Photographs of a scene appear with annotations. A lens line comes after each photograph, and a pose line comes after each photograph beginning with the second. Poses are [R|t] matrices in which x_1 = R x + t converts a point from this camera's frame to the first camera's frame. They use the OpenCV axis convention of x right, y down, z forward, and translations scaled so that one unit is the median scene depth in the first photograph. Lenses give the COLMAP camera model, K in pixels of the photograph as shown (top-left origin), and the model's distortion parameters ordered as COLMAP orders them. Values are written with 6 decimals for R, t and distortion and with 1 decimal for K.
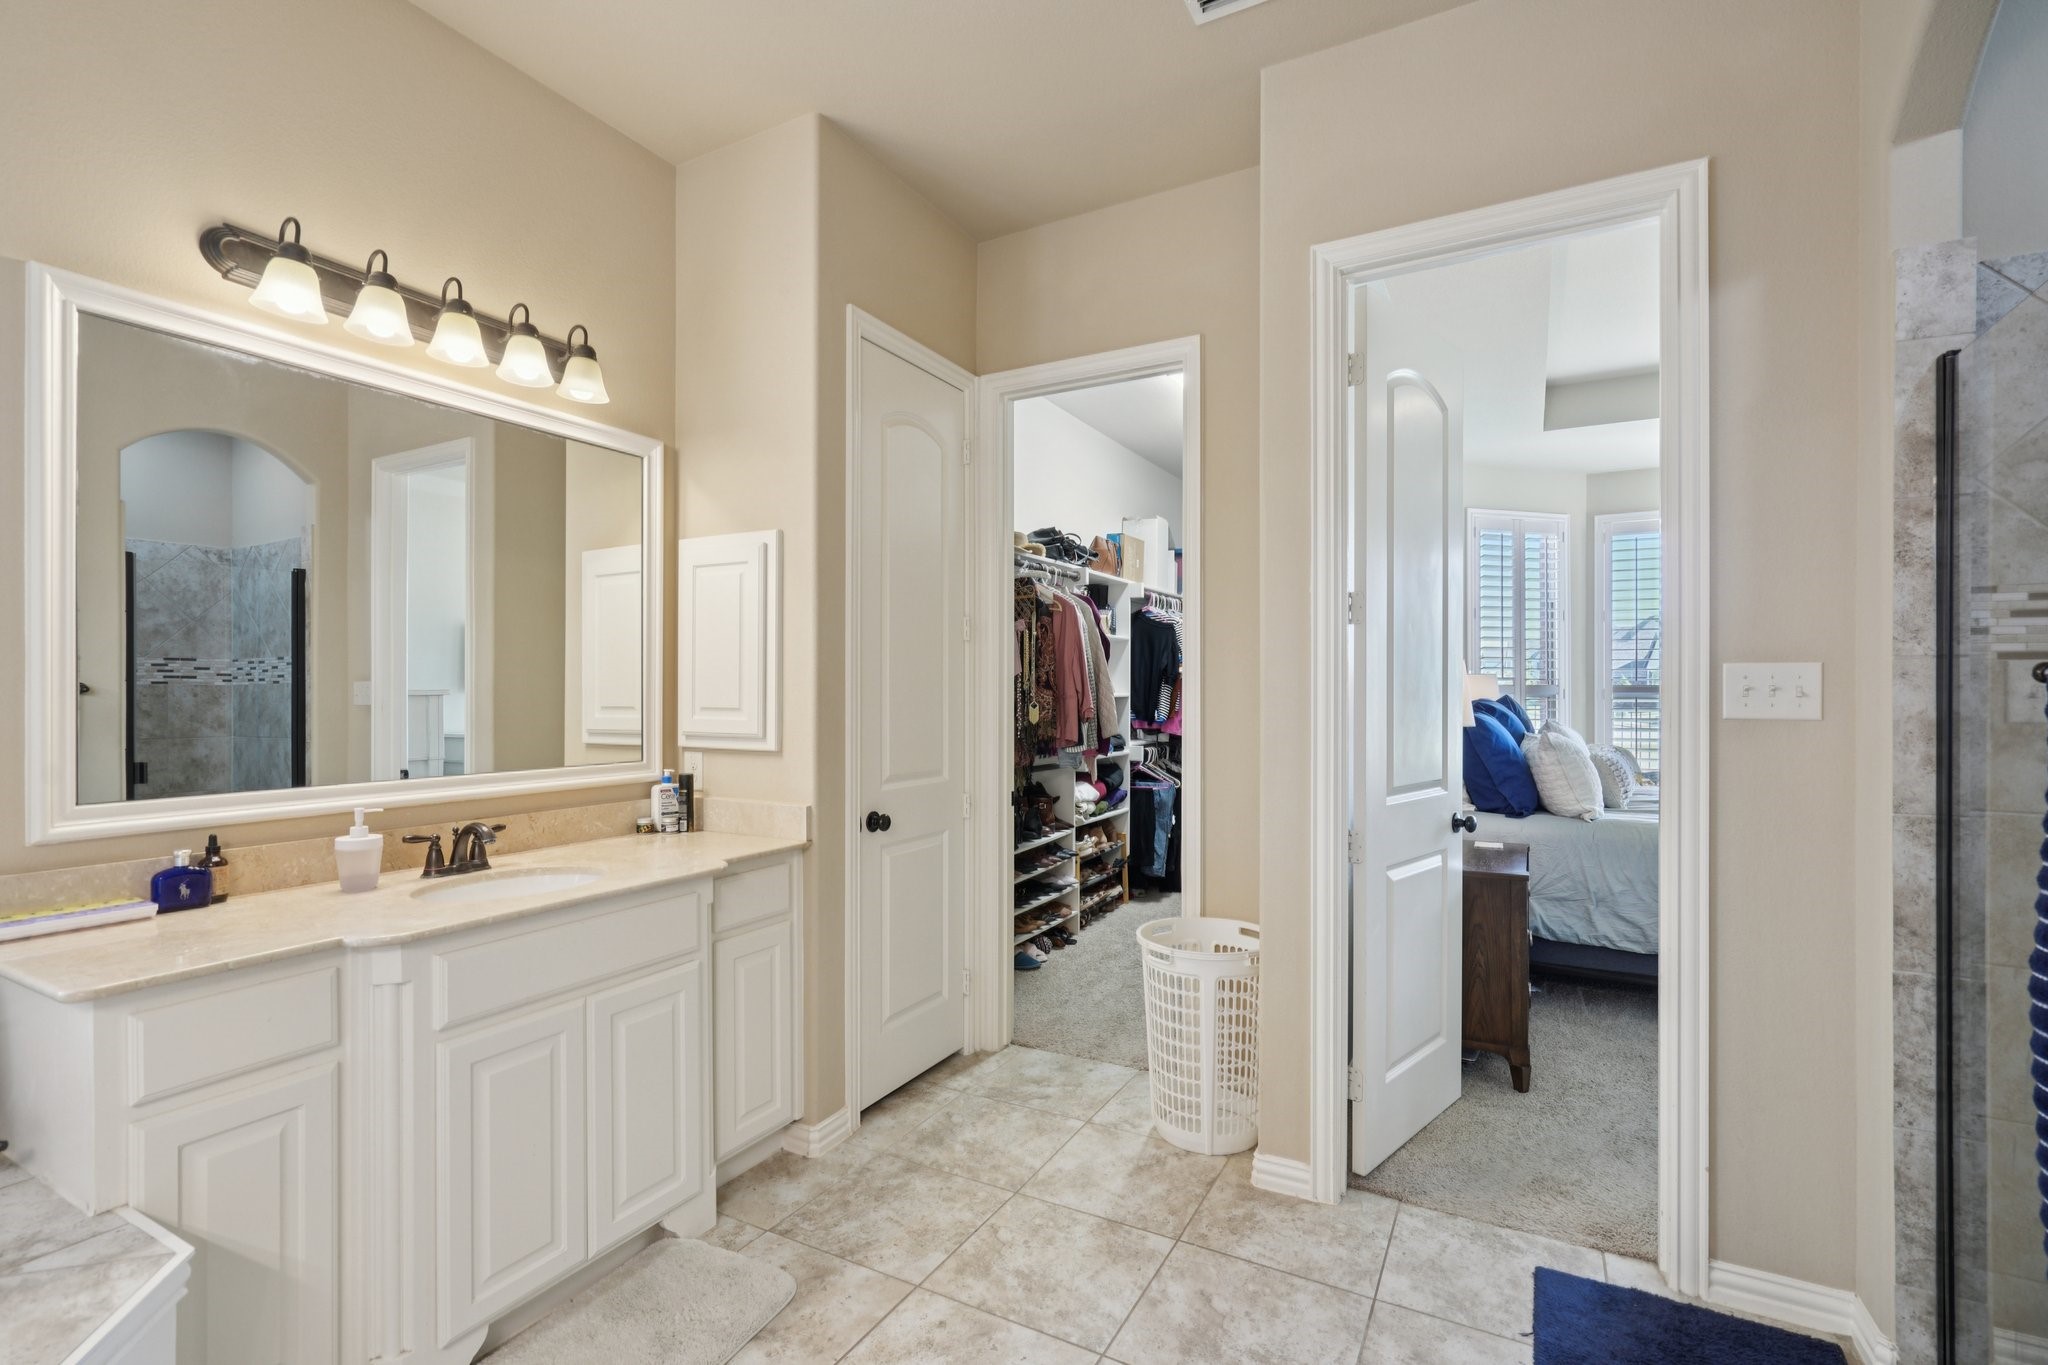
lens RADIAL K [[938.5, 0, 1016.8], [0, 938.5, 689.9], [0, 0, 1]] dist [-0.002910, 0.002265]
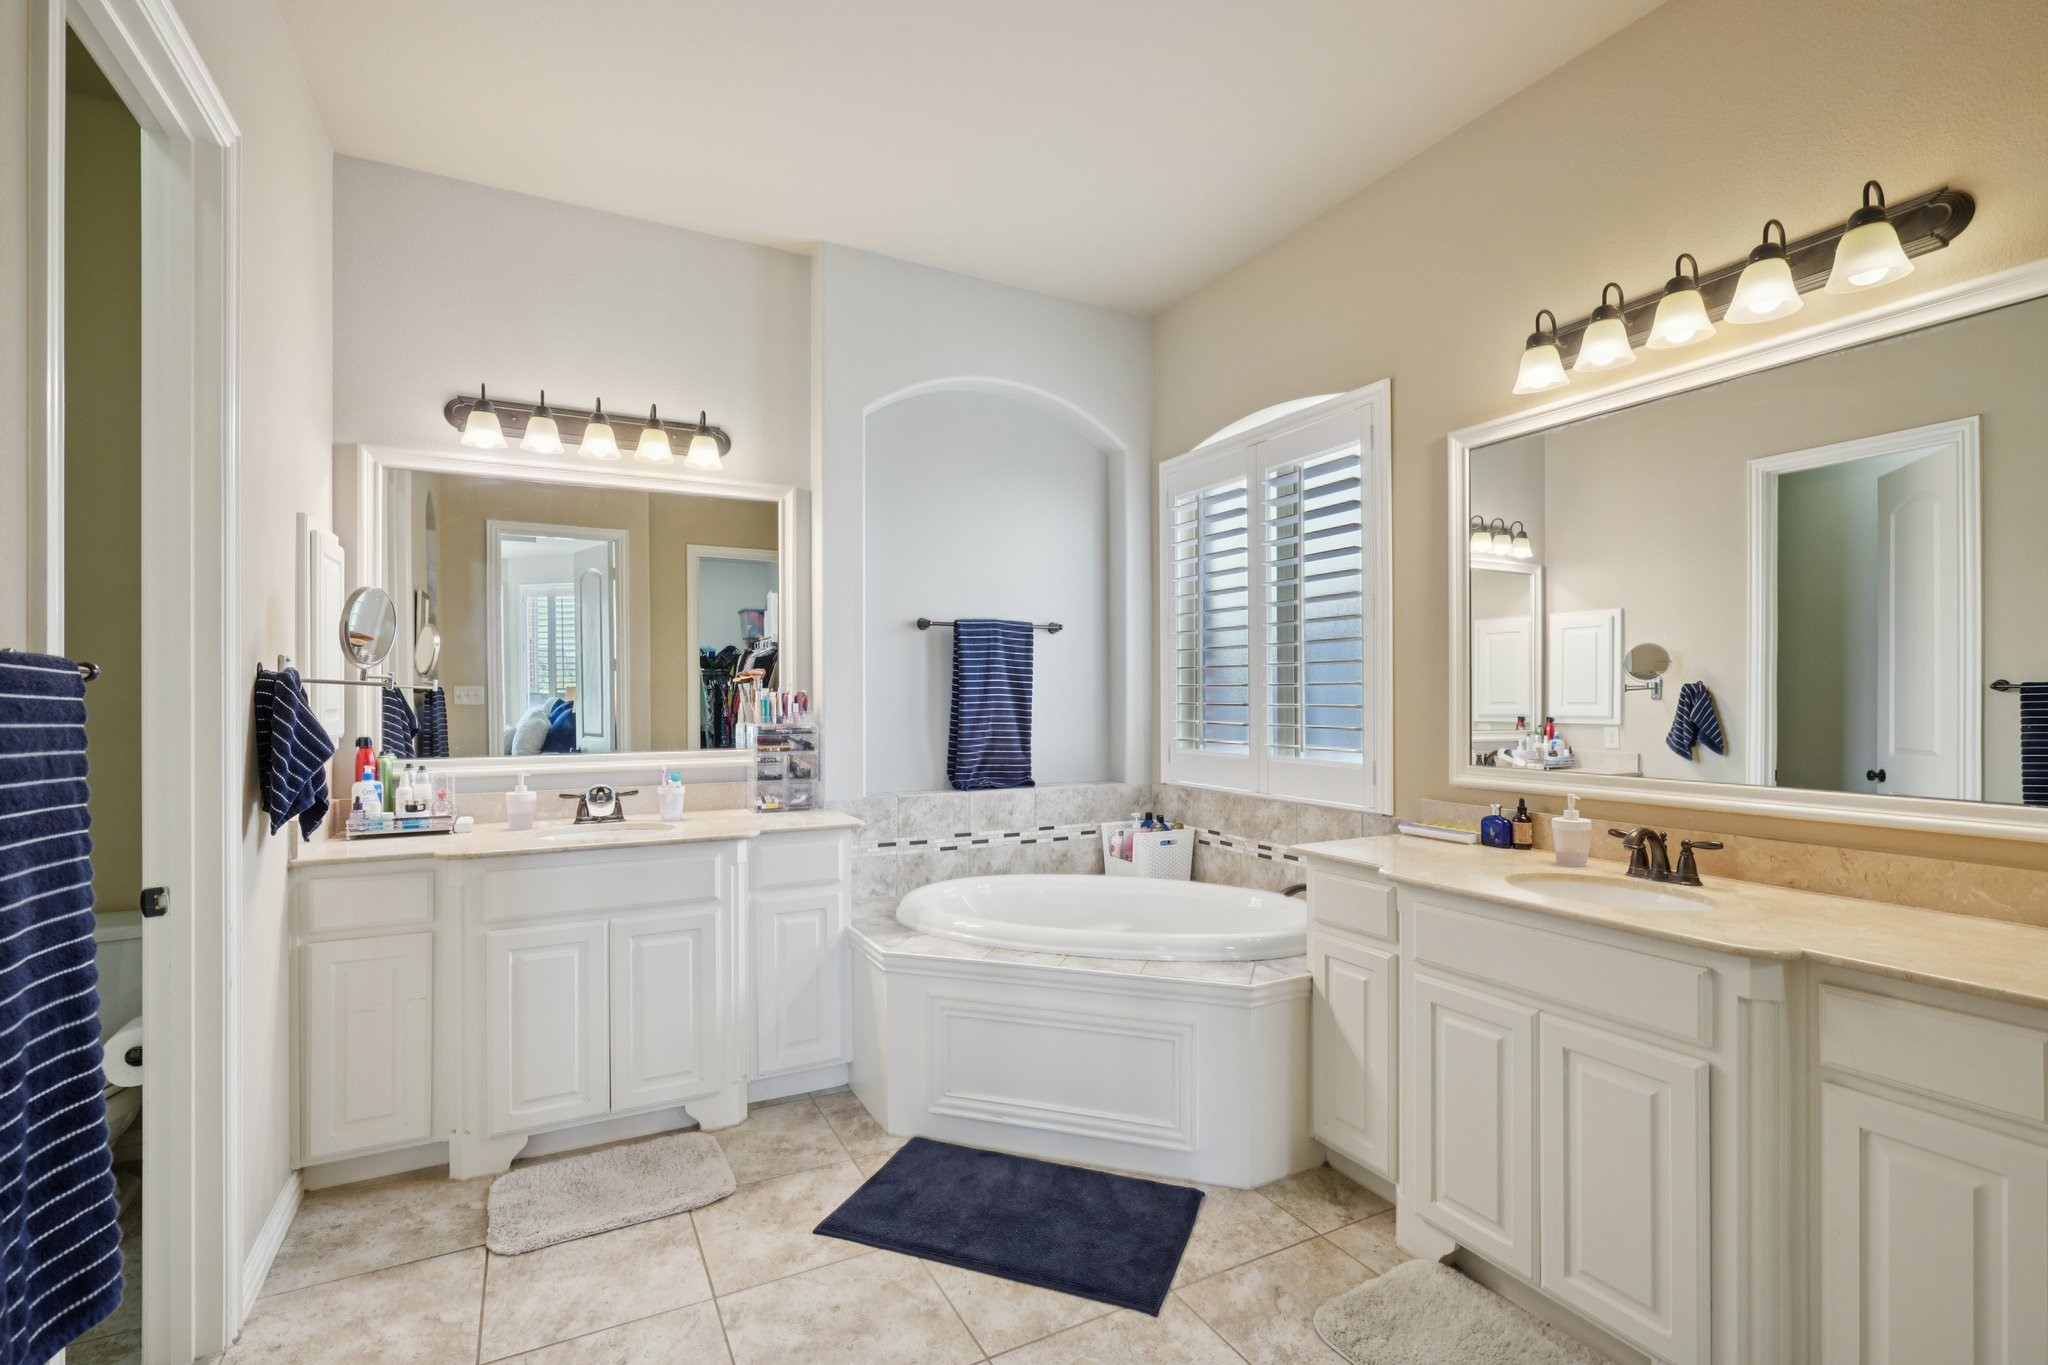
lens RADIAL K [[938.5, 0, 1033.1], [0, 938.5, 688.0], [0, 0, 1]] dist [-0.002910, 0.002265]
pose [[-0.549994, -0.003632, -0.835161, 1.457040], [0.005037, 0.999958, -0.007666, 0.005647], [0.835153, -0.008423, -0.549953, 2.561037]]
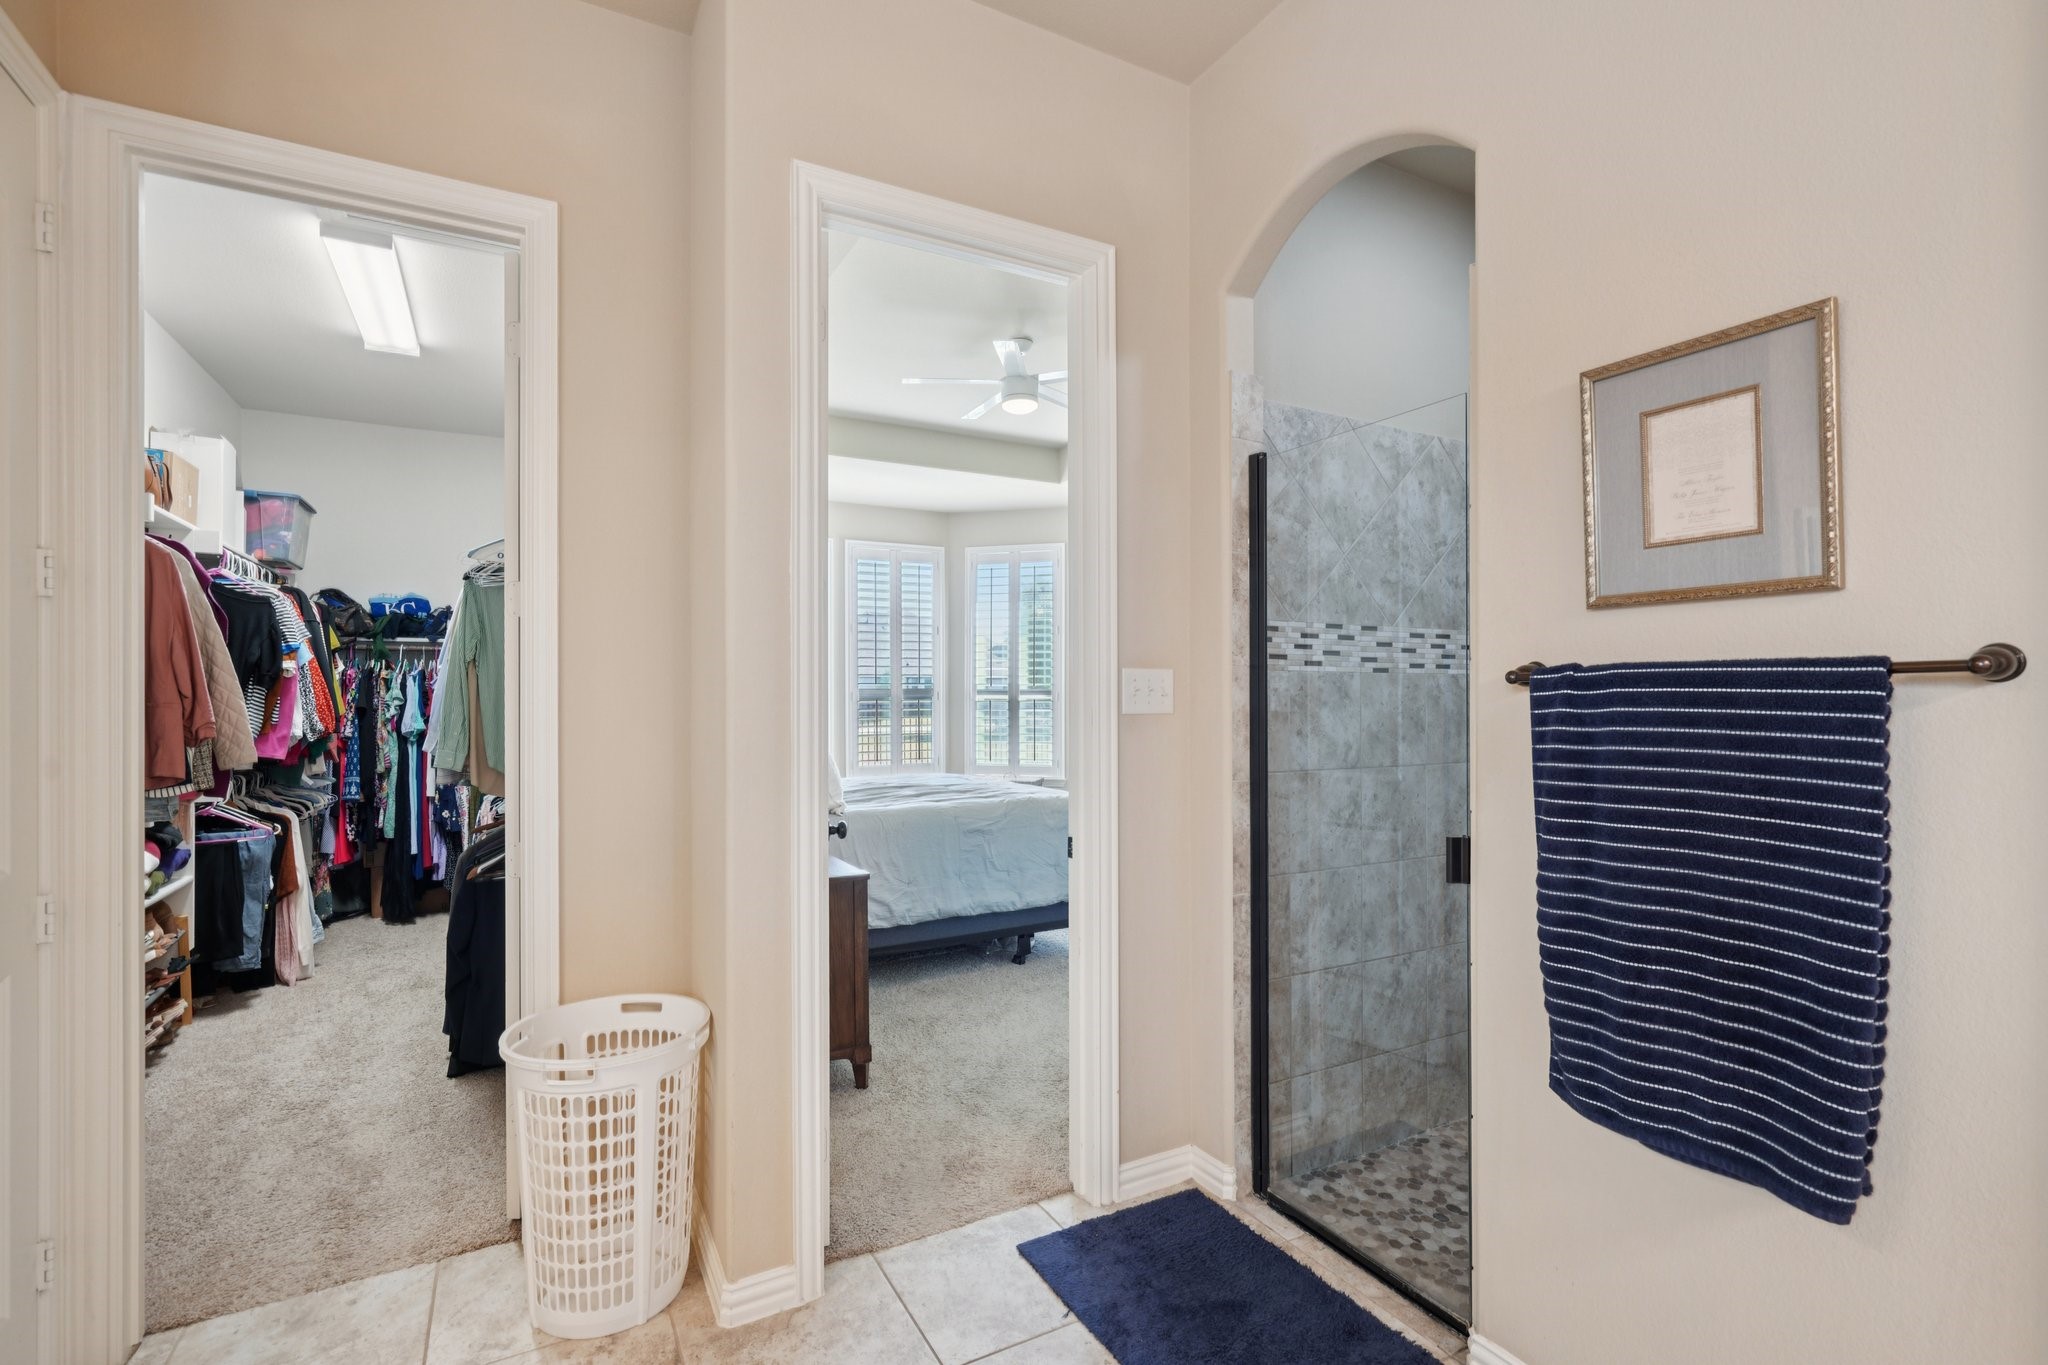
lens RADIAL K [[938.5, 0, 1023.1], [0, 938.5, 689.7], [0, 0, 1]] dist [-0.002910, 0.002265]
pose [[0.531997, 0.002267, 0.846743, -0.227793], [0.002399, 0.999988, -0.004184, 0.002439], [-0.846743, 0.004257, 0.531985, 0.310295]]
